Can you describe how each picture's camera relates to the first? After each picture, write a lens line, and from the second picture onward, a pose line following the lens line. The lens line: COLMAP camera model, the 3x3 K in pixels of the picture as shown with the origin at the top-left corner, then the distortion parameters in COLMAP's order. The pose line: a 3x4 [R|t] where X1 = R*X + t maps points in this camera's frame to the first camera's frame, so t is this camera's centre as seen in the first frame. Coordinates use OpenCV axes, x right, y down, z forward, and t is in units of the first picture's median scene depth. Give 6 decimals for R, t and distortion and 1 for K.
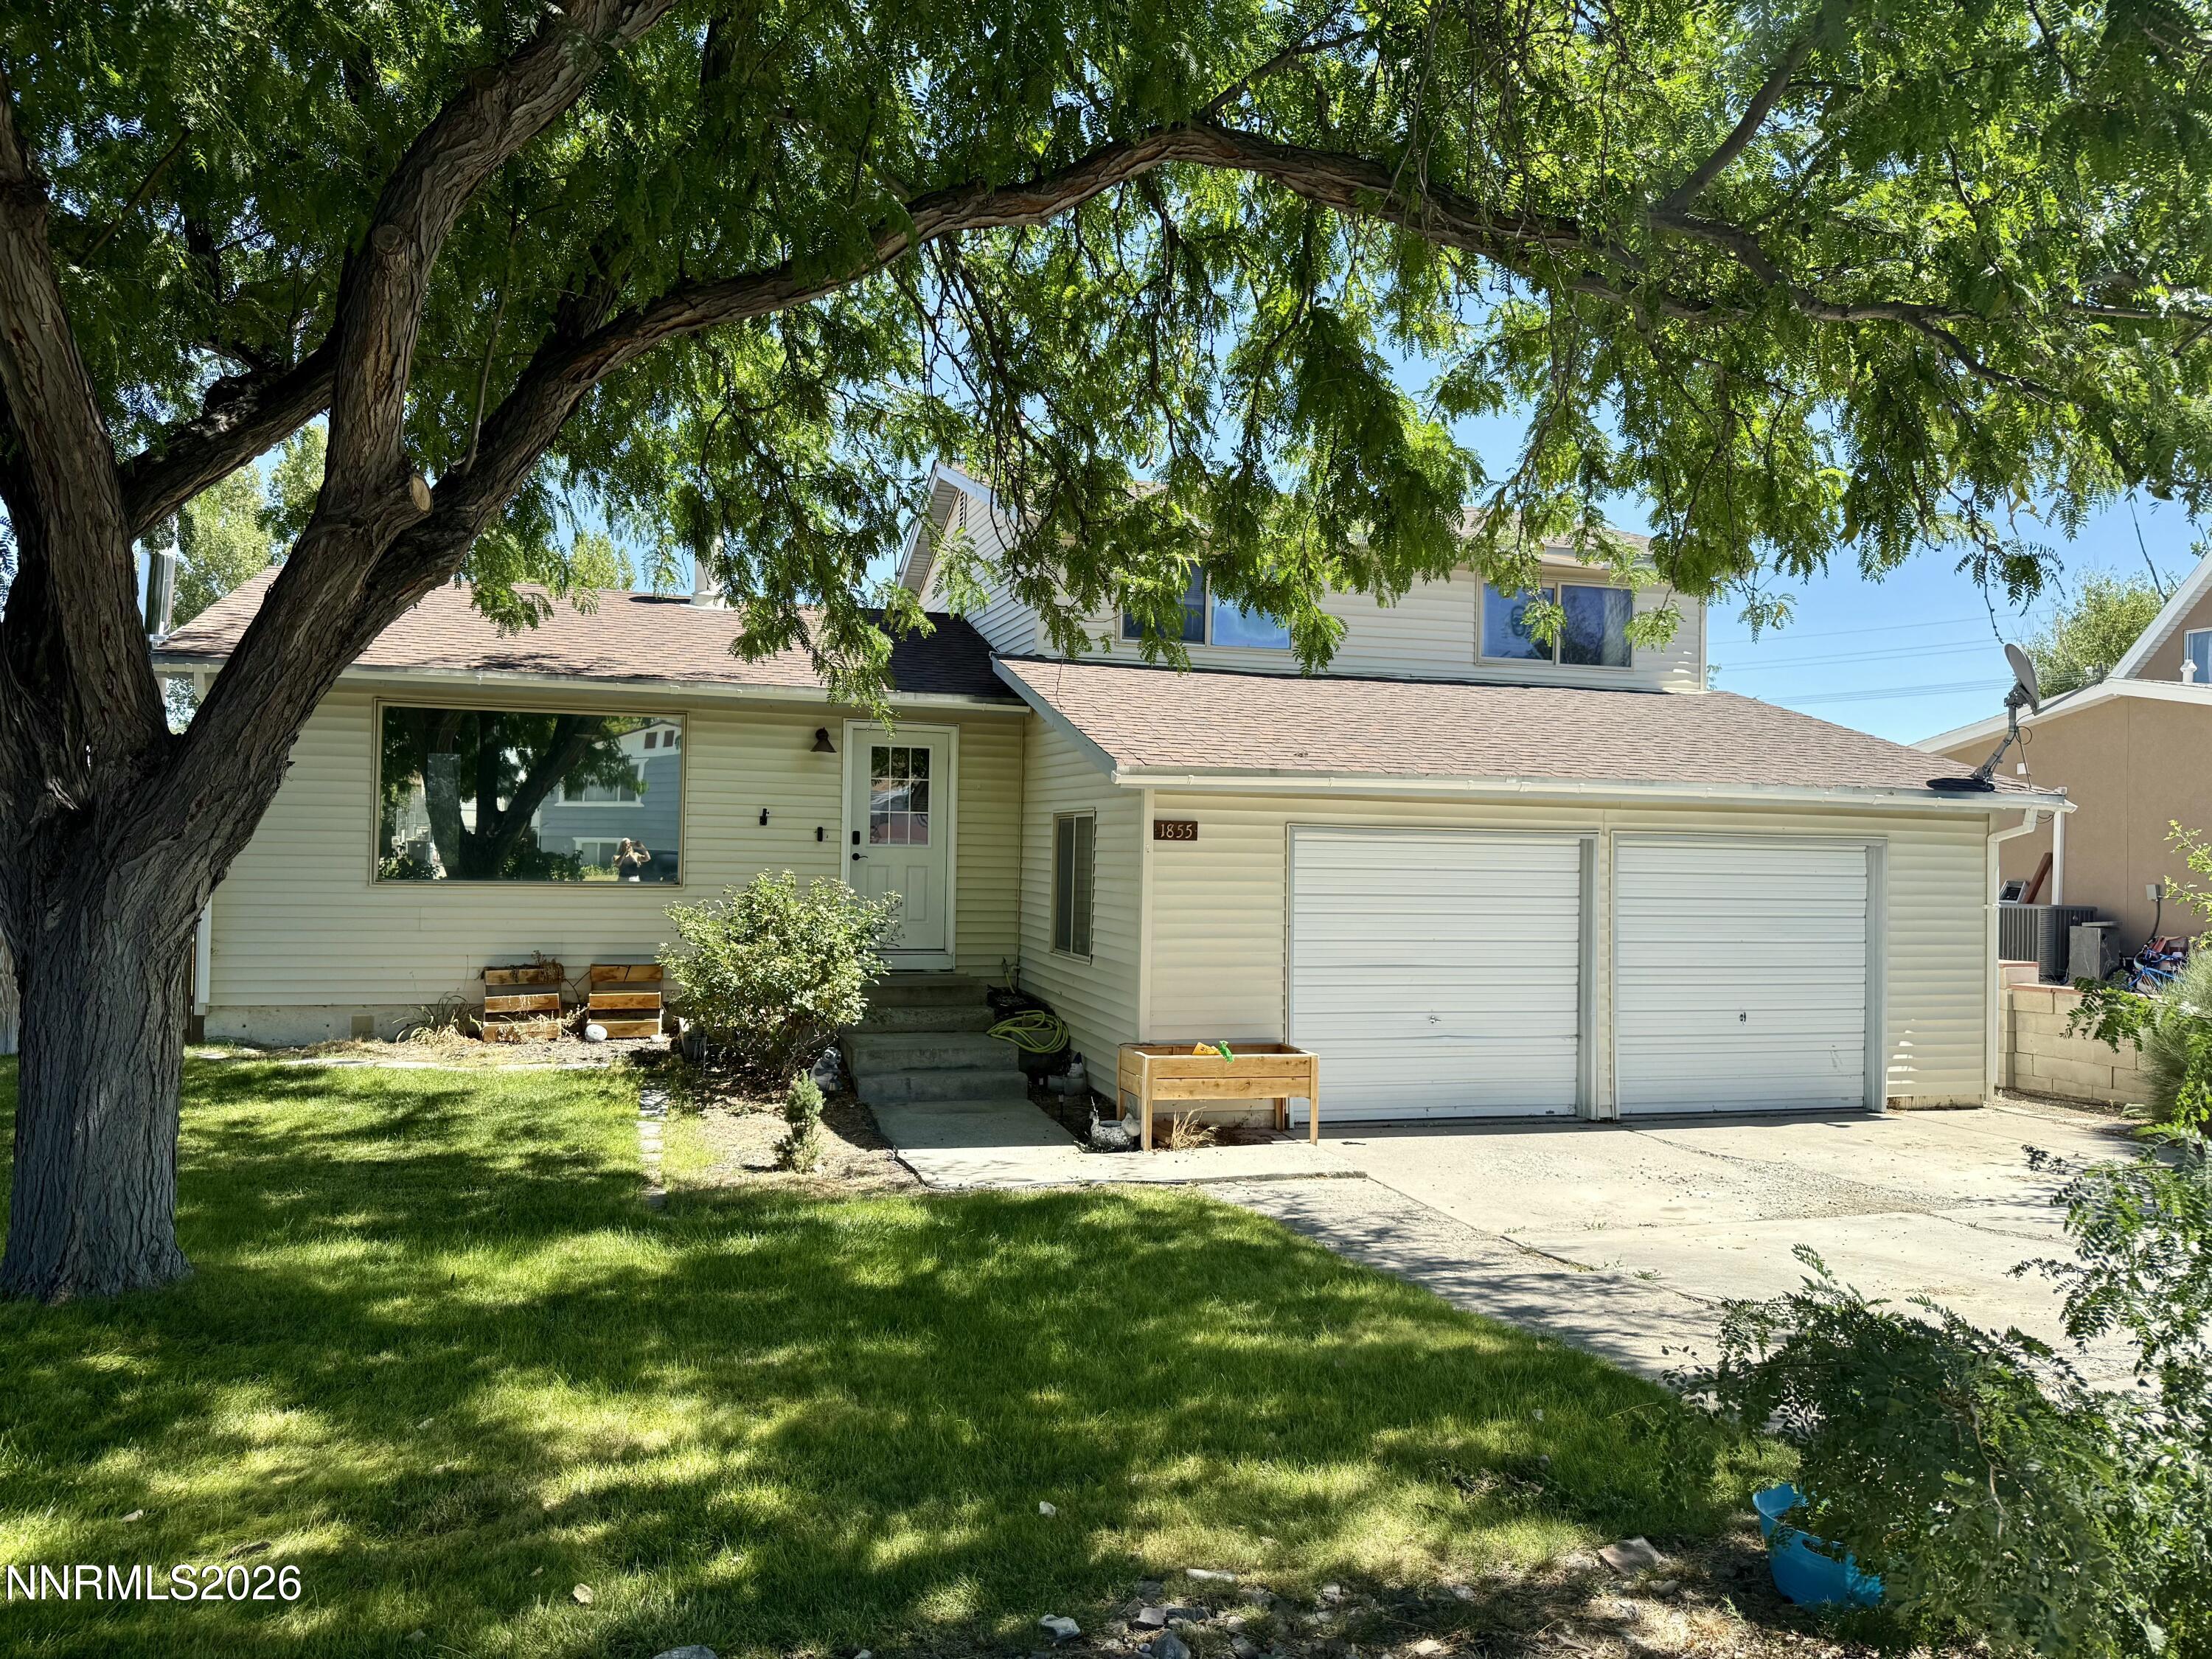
lens RADIAL K [[1544.4, 0, 1106.0], [0, 1544.4, 829.5], [0, 0, 1]] dist [0.161987, -0.321472]
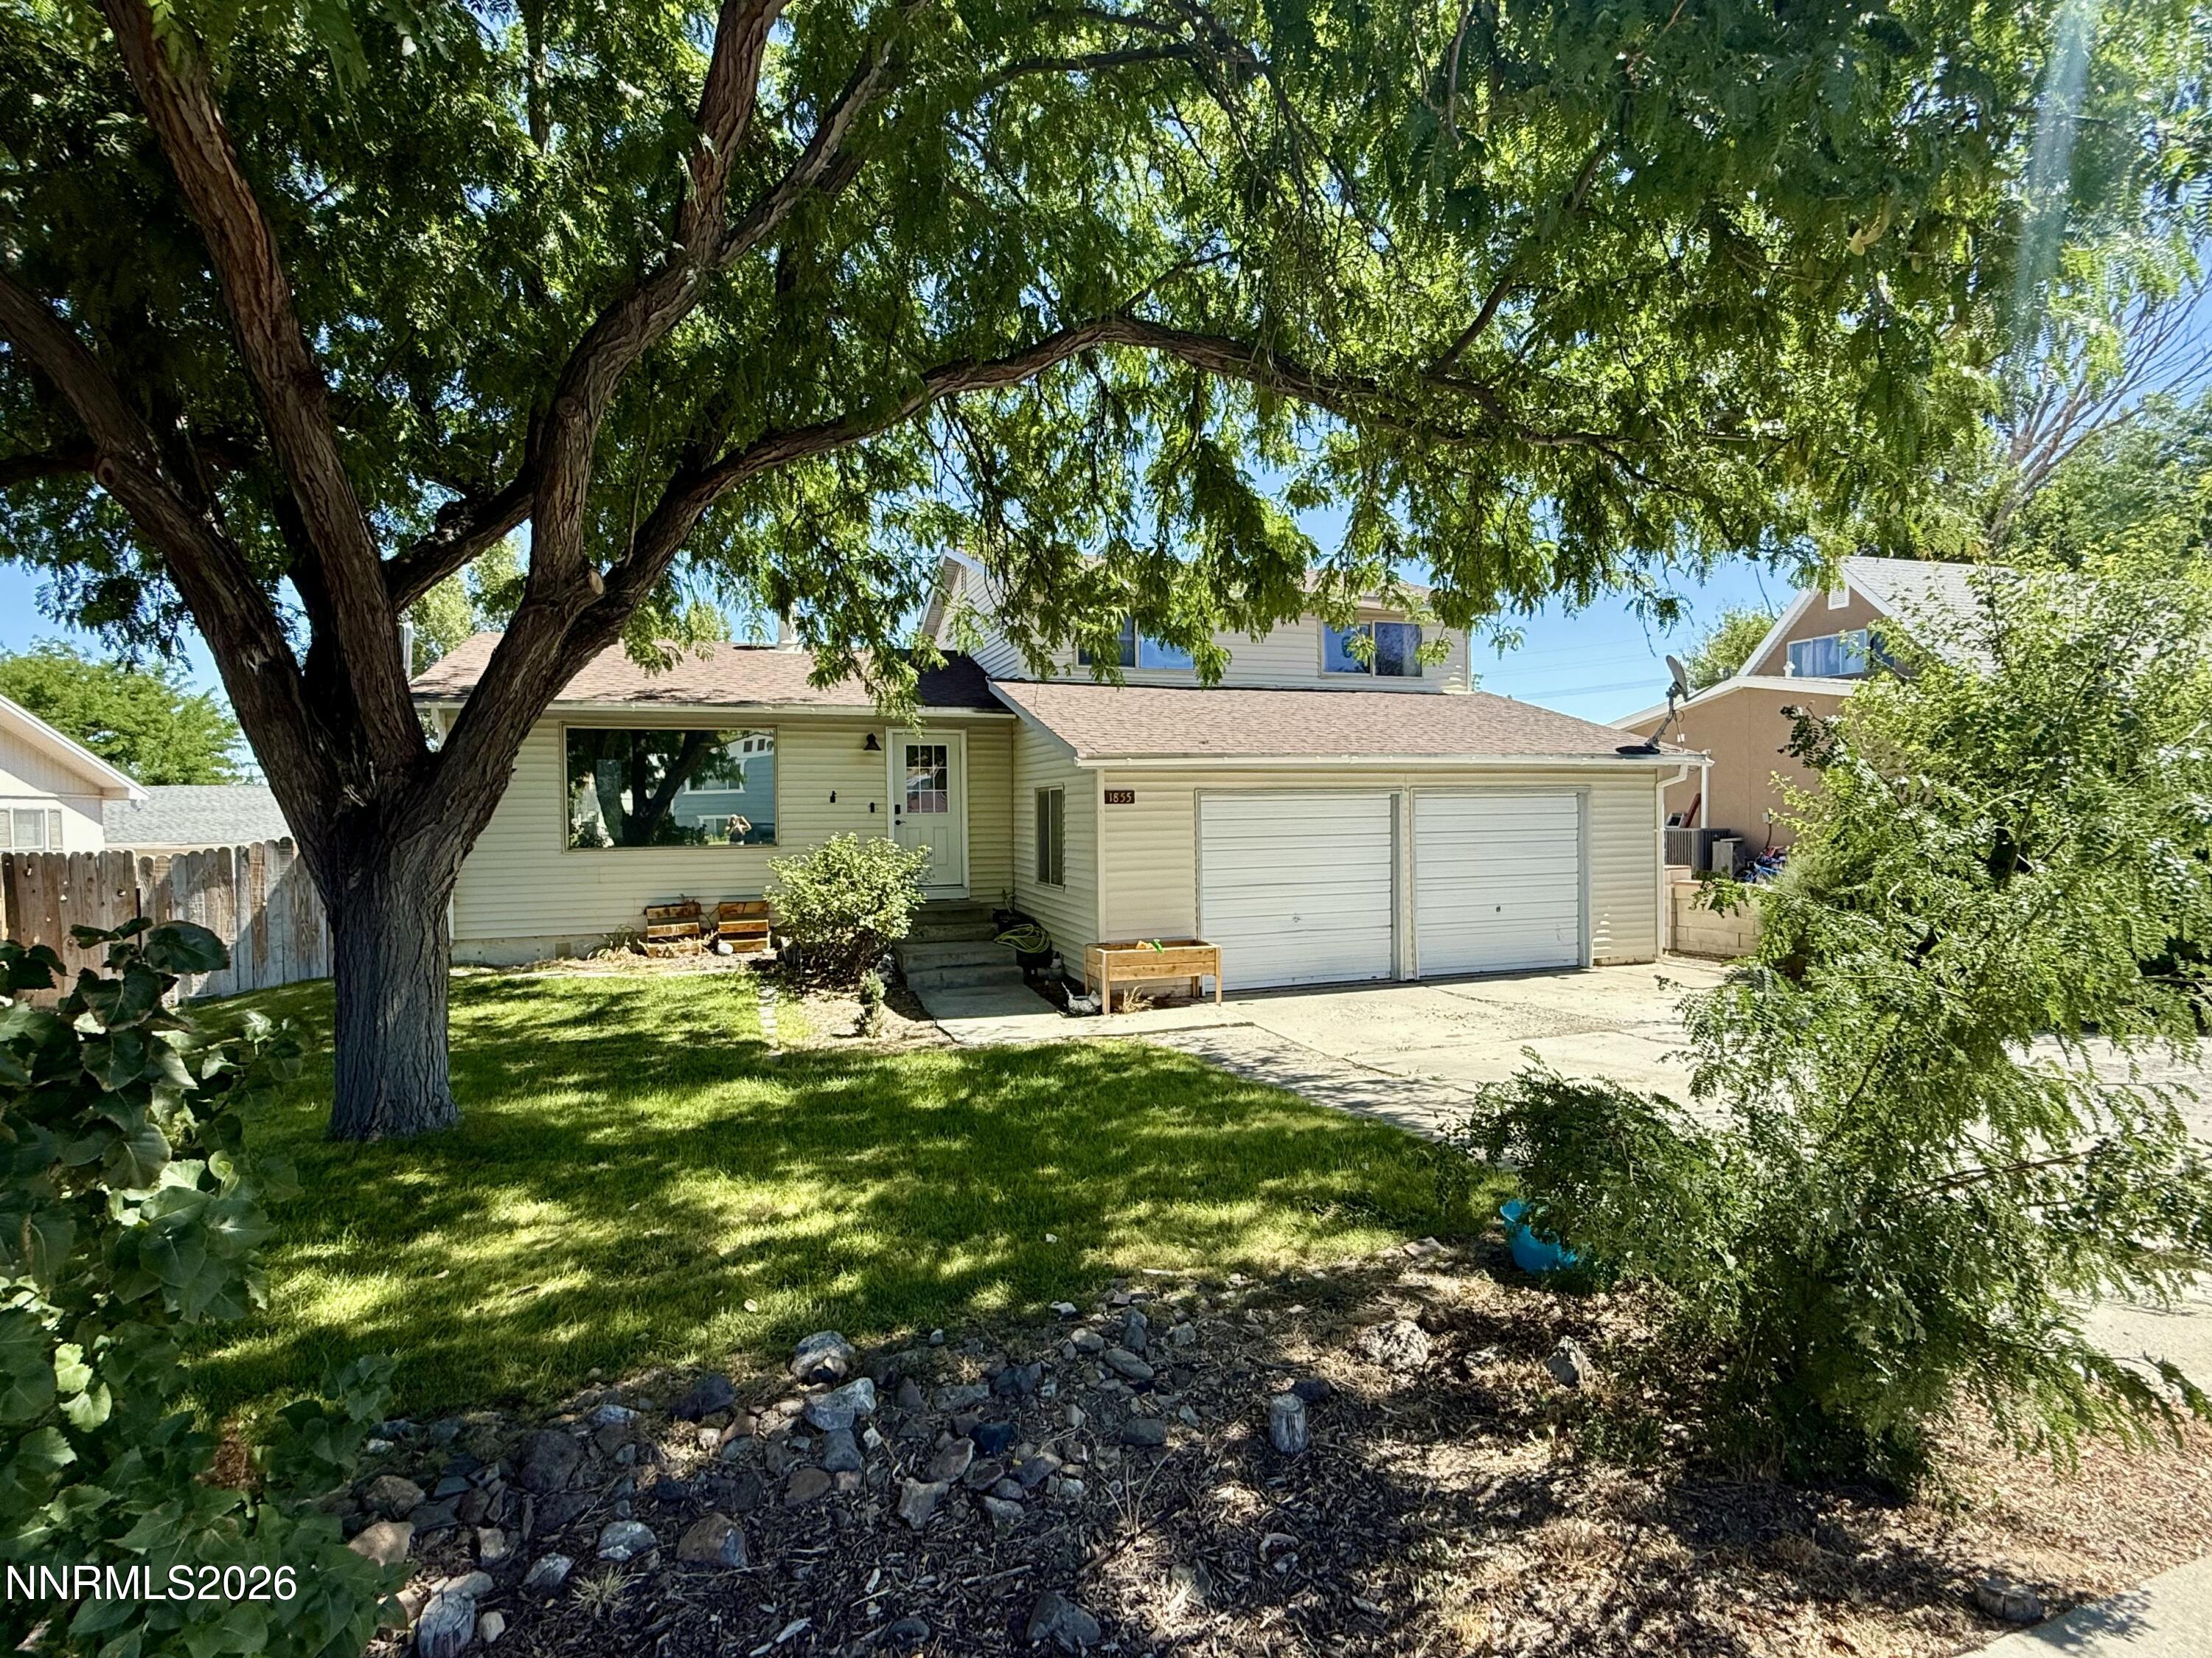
lens RADIAL K [[1080.7, 0, 1119.1], [0, 1080.7, 841.0], [0, 0, 1]] dist [0.000235, 0.000067]
pose [[0.998448, -0.033671, 0.044359, -0.001793], [0.031877, 0.998669, 0.040546, 0.000651], [-0.045665, -0.039069, 0.998193, -0.016435]]
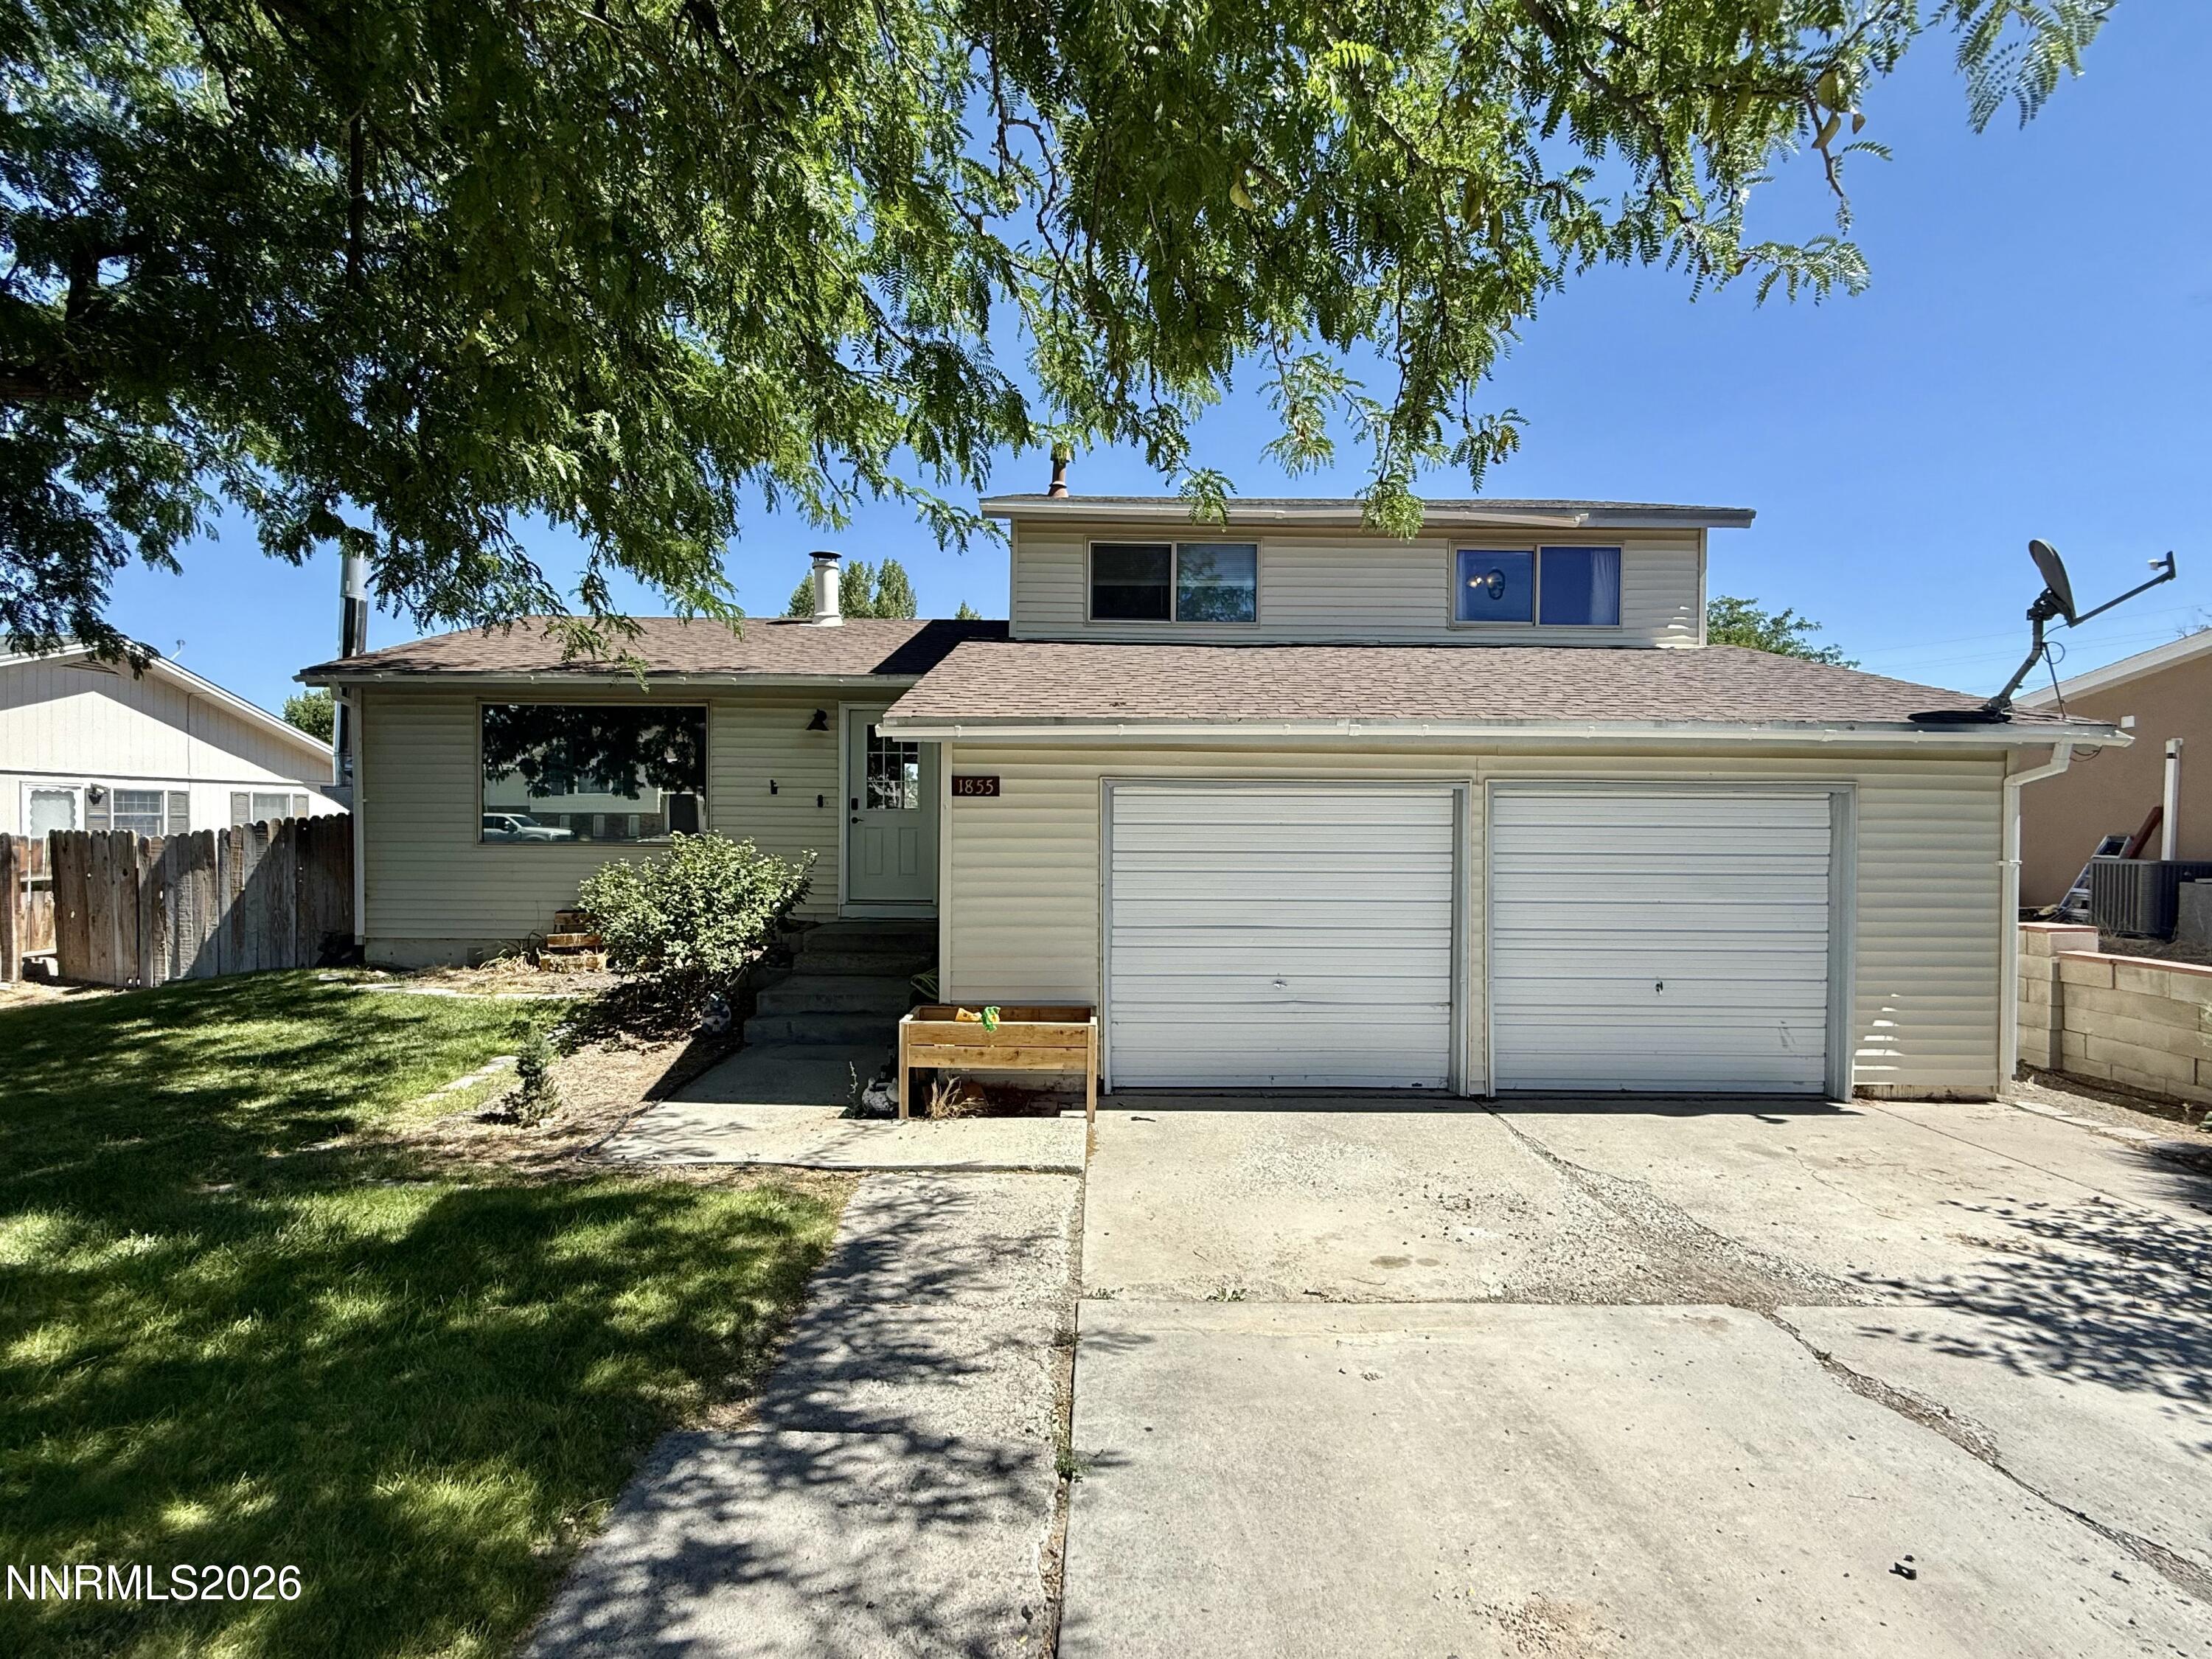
lens RADIAL K [[1027.9, 0, 1106.0], [0, 1027.9, 829.5], [0, 0, 1]] dist [-0.001744, -0.000368]
pose [[0.958381, -0.008978, -0.285352, 0.319192], [0.014405, 0.999753, 0.016925, 0.018802], [0.285130, -0.020331, 0.958273, 0.420553]]
